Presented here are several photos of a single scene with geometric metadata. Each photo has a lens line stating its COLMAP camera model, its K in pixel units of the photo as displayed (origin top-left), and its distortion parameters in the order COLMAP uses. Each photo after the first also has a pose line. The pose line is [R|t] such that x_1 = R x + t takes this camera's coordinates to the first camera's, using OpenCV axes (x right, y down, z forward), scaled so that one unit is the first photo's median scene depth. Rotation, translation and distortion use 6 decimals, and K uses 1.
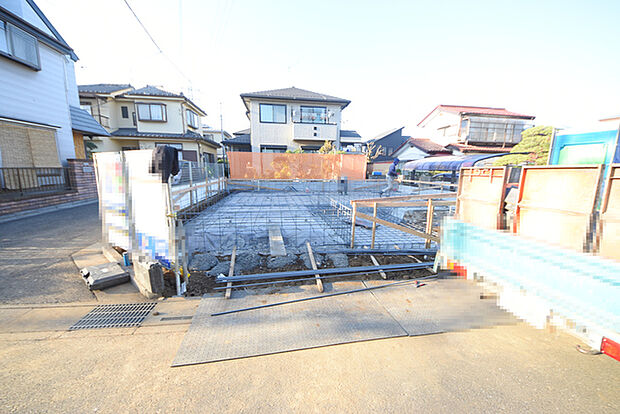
lens RADIAL K [[218.0, 0, 306.0], [0, 218.0, 211.1], [0, 0, 1]] dist [-0.007154, -0.006348]
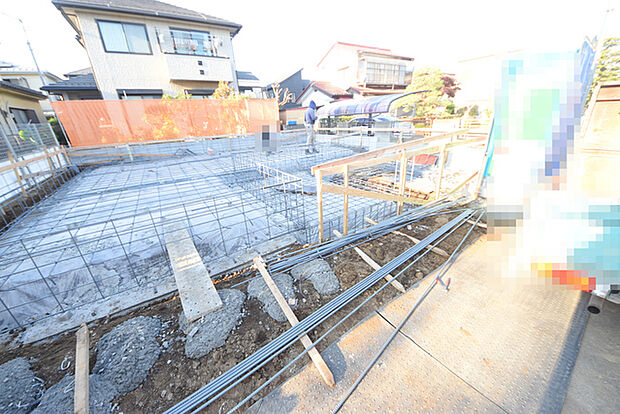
lens RADIAL K [[218.0, 0, 308.3], [0, 218.0, 210.7], [0, 0, 1]] dist [-0.007154, -0.006348]
pose [[0.899388, -0.216640, 0.379695, -0.014352], [0.136461, 0.964298, 0.226955, -0.019990], [-0.415307, -0.152307, 0.896840, 0.133256]]
